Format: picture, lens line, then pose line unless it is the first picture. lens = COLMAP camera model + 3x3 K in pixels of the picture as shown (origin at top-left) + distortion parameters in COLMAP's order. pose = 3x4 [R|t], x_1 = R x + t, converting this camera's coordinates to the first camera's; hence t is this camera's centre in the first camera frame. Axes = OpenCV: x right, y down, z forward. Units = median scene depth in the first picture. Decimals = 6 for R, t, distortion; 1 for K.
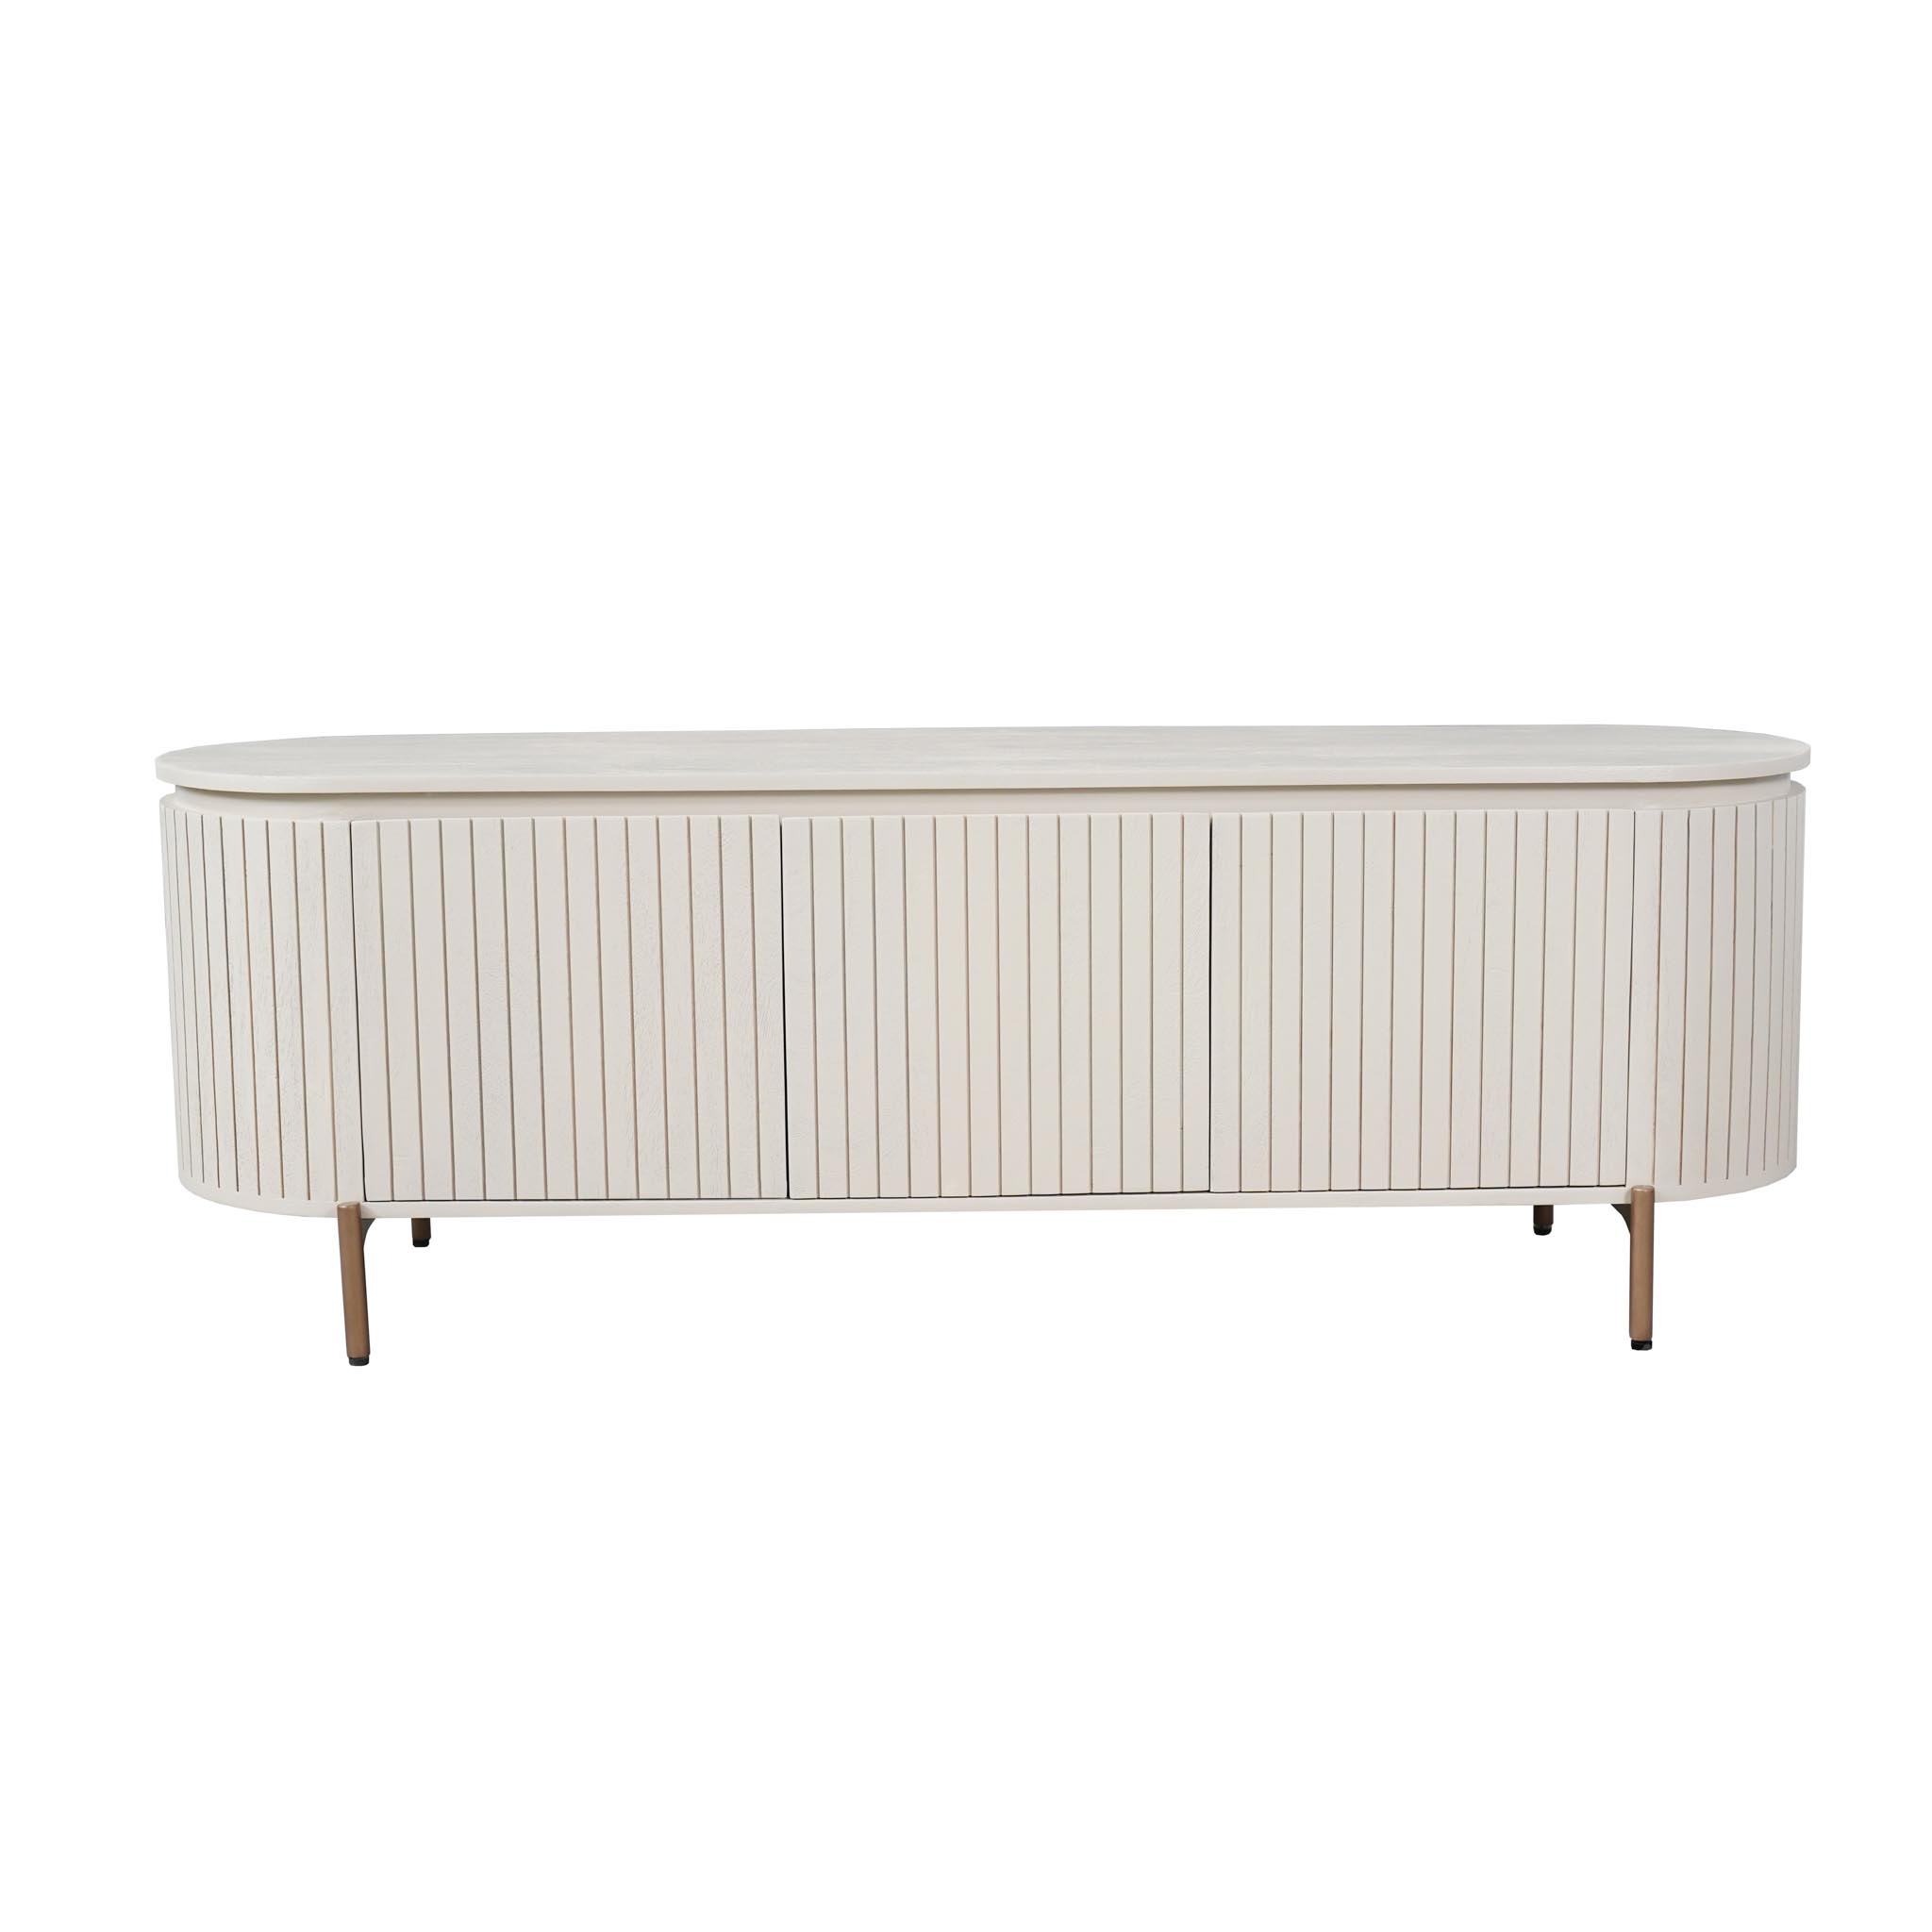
lens RADIAL K [[2312.7, 0, 960.1], [0, 2312.7, 907.9], [0, 0, 1]] dist [-0.076213, -0.007431]
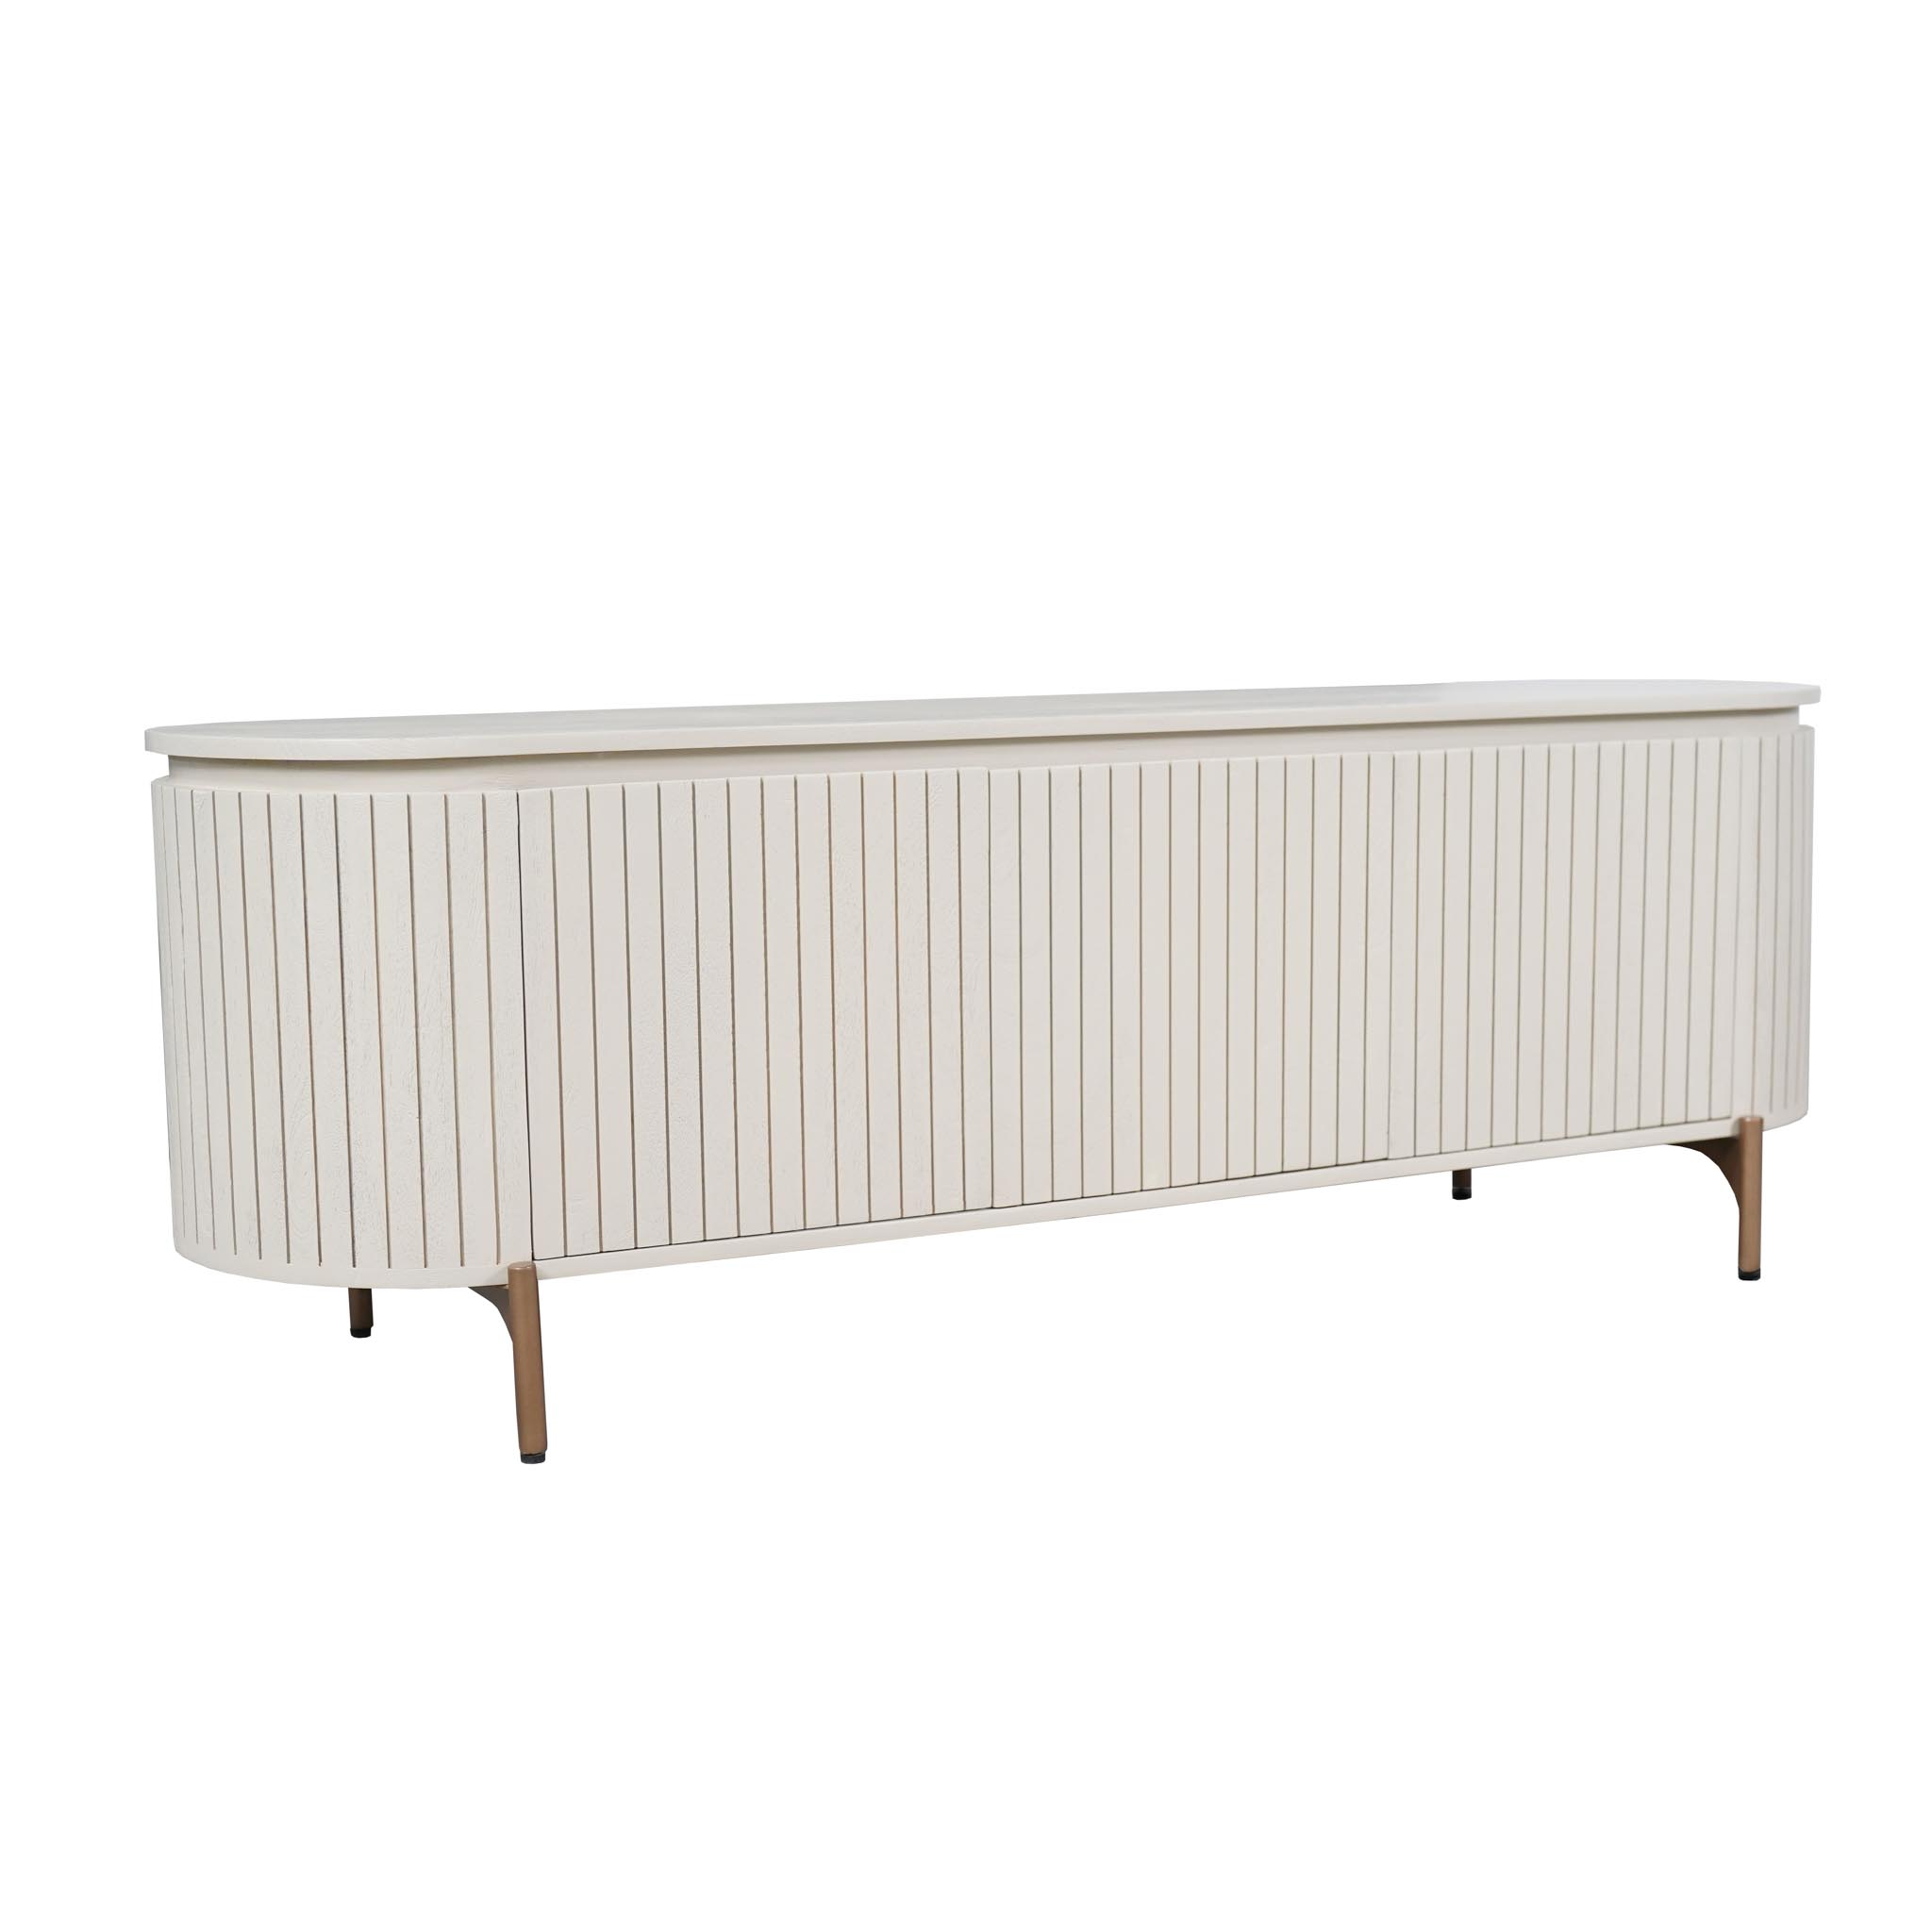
lens RADIAL K [[3037.5, 0, 966.0], [0, 3037.5, 966.0], [0, 0, 1]] dist [-0.194075, 0.050415]
pose [[0.899130, -0.059124, 0.433671, -0.575406], [0.052733, 0.998250, 0.026765, 0.003638], [-0.434494, -0.001196, 0.900674, -0.024868]]
